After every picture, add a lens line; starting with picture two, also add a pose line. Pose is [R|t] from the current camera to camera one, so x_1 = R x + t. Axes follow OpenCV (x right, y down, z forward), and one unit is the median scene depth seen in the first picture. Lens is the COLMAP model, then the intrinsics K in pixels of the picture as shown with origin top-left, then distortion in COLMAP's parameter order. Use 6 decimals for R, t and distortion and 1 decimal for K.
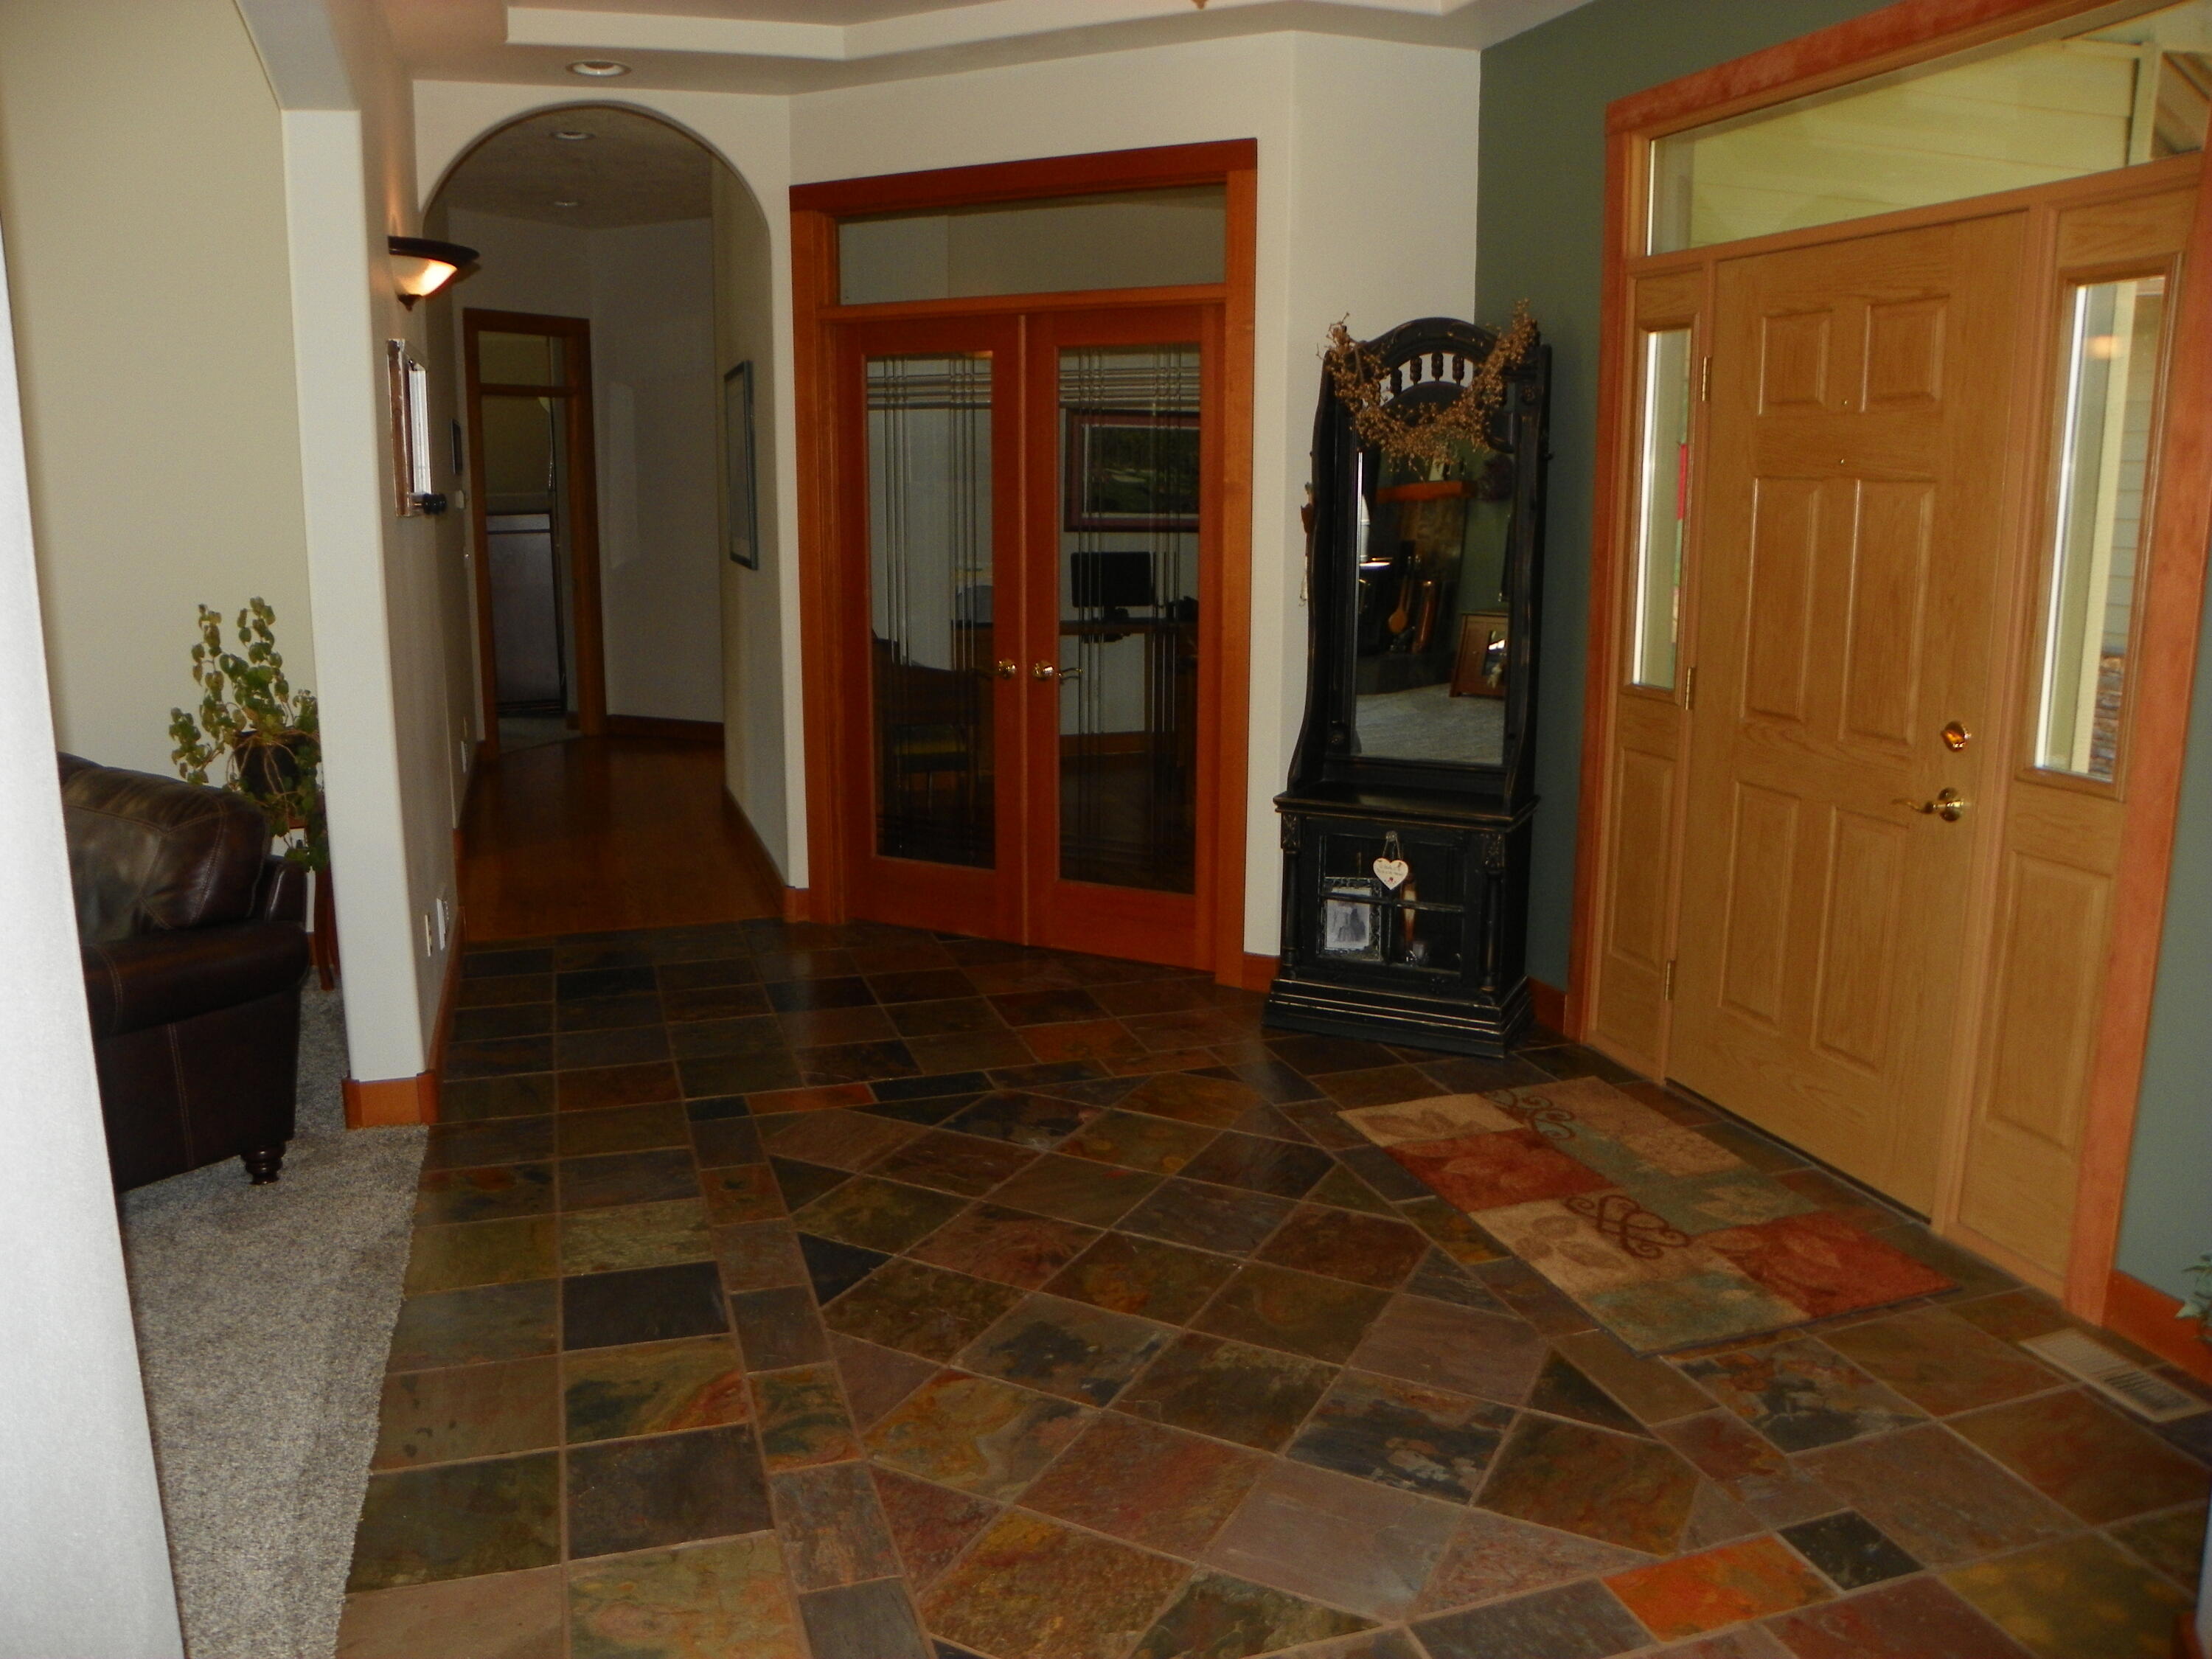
lens RADIAL K [[1696.0, 0, 1095.9], [0, 1696.0, 821.0], [0, 0, 1]] dist [-0.150756, 0.100398]
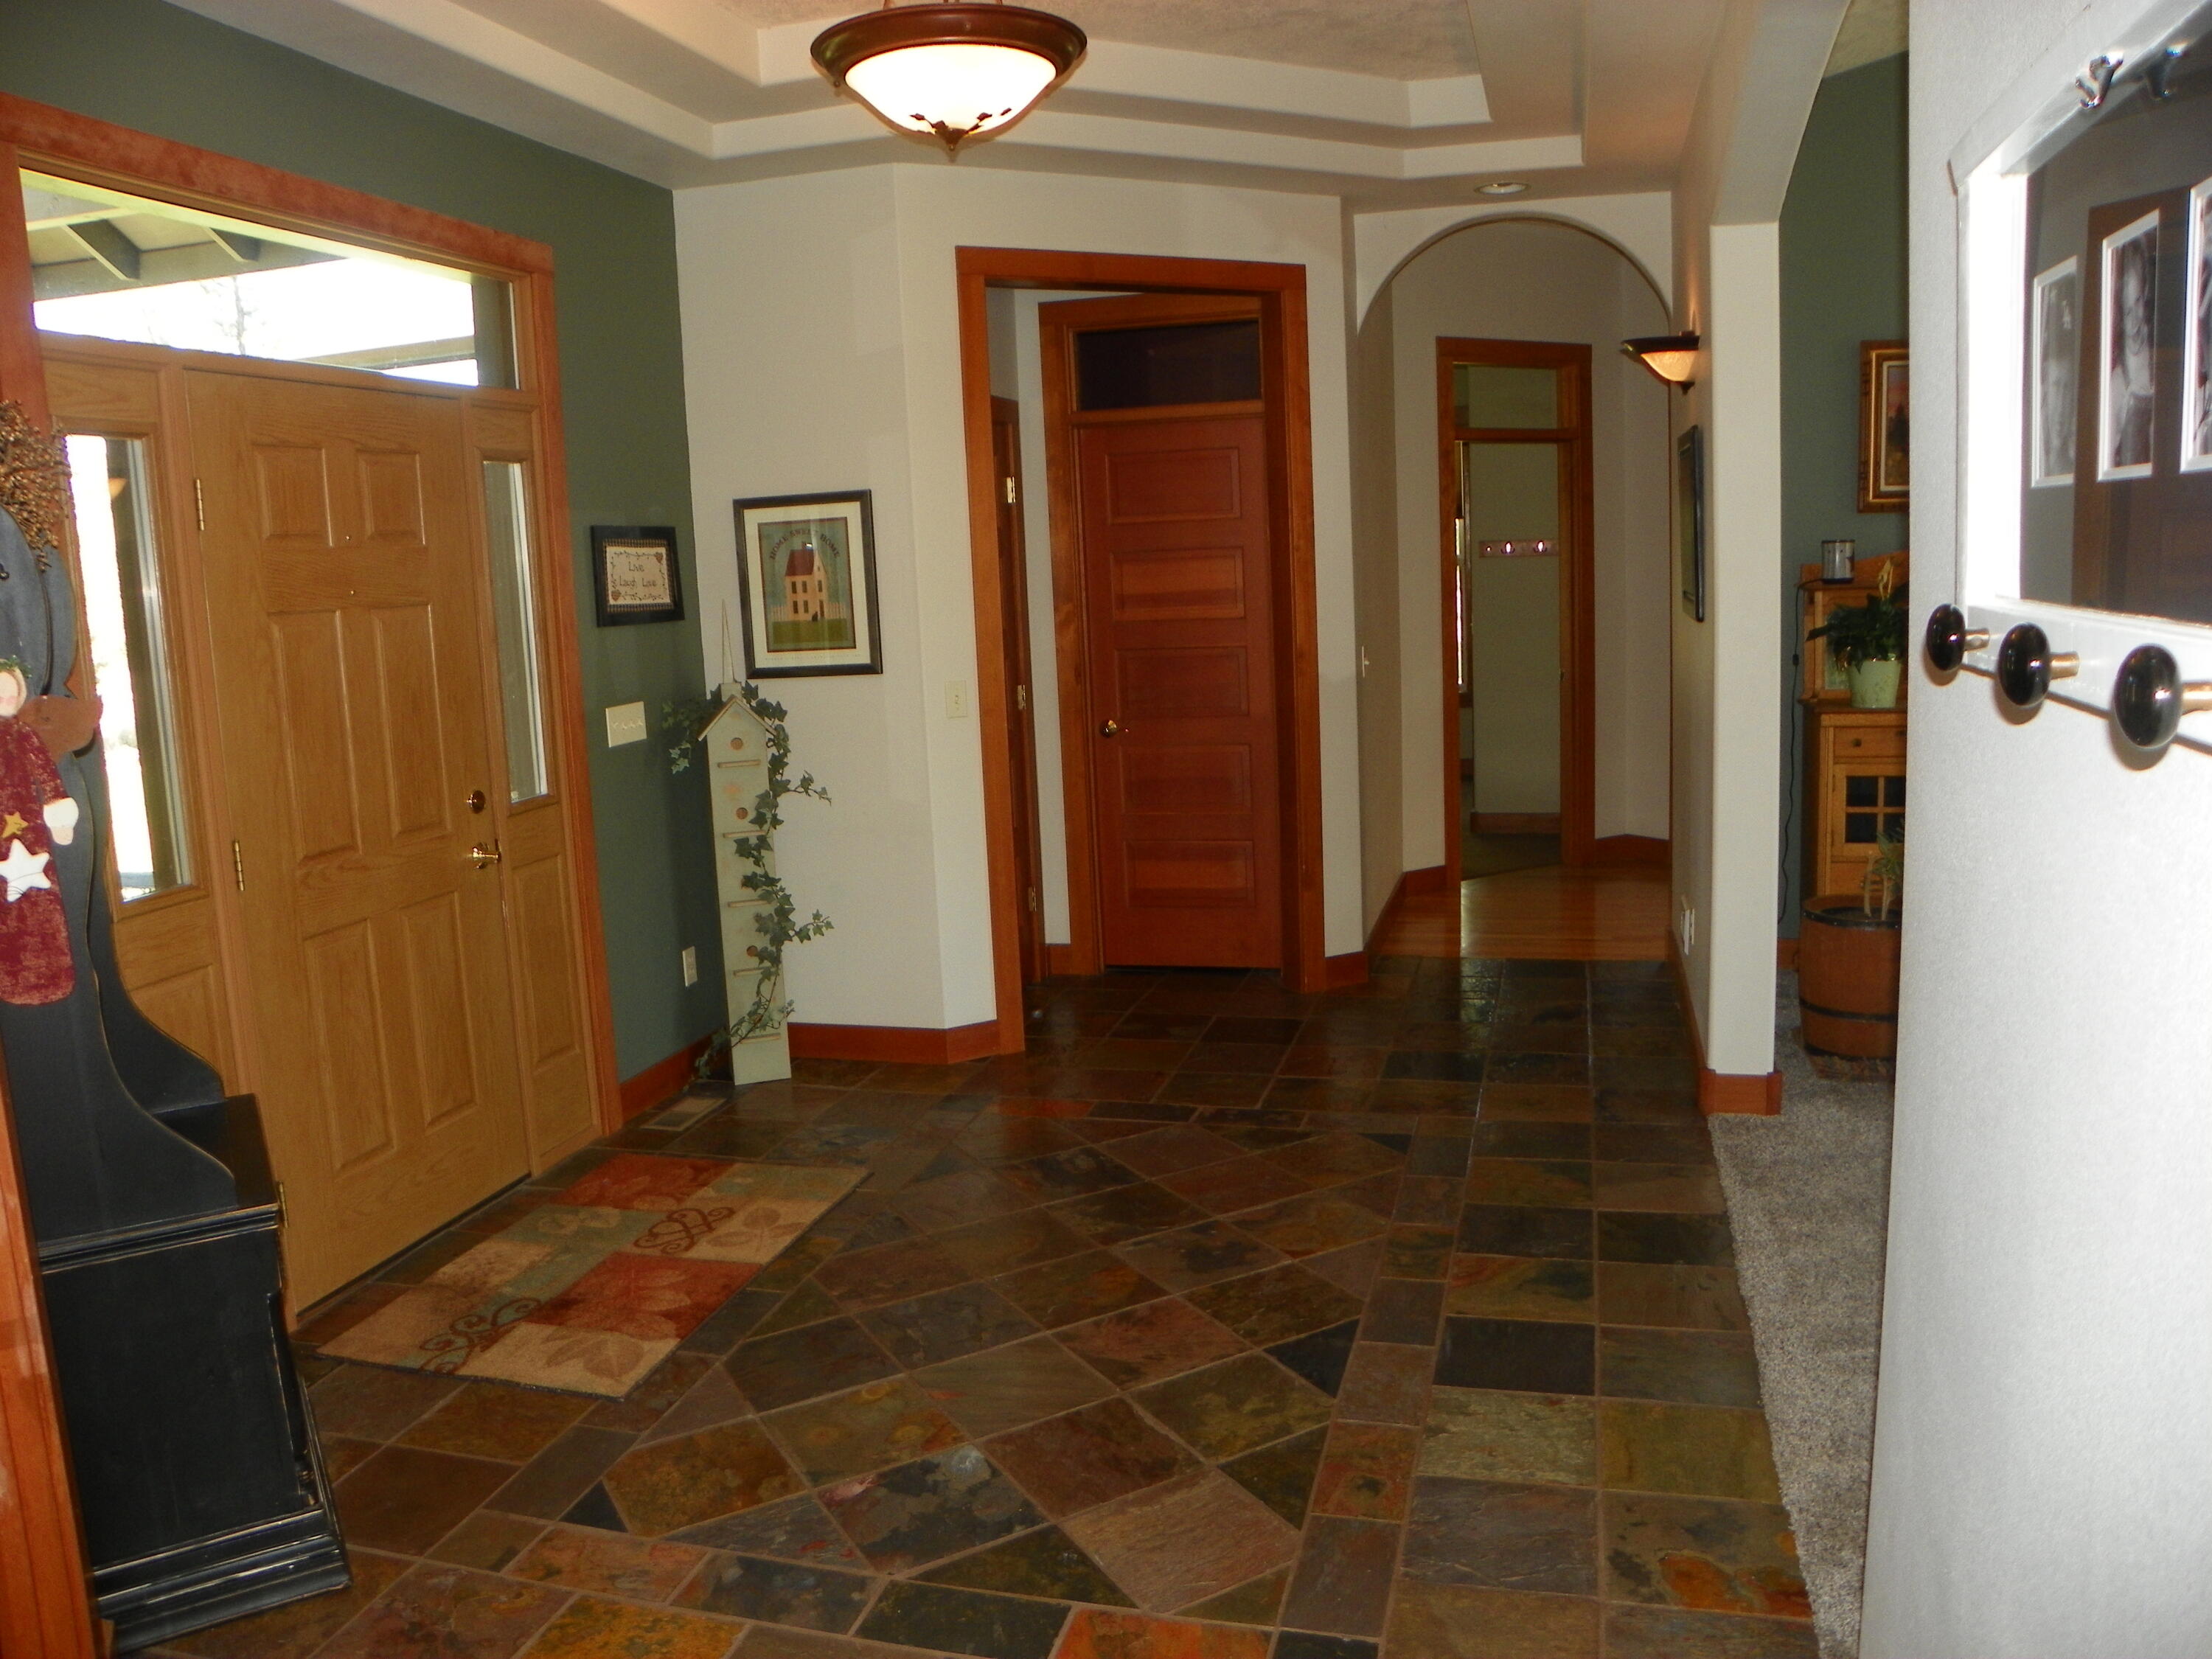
lens RADIAL K [[1696.0, 0, 1095.9], [0, 1696.0, 821.0], [0, 0, 1]] dist [-0.150756, 0.100398]
pose [[-0.836160, -0.046734, 0.546491, -0.552443], [0.154074, 0.936231, 0.315805, -0.353179], [-0.526400, 0.348264, -0.775638, 1.673372]]
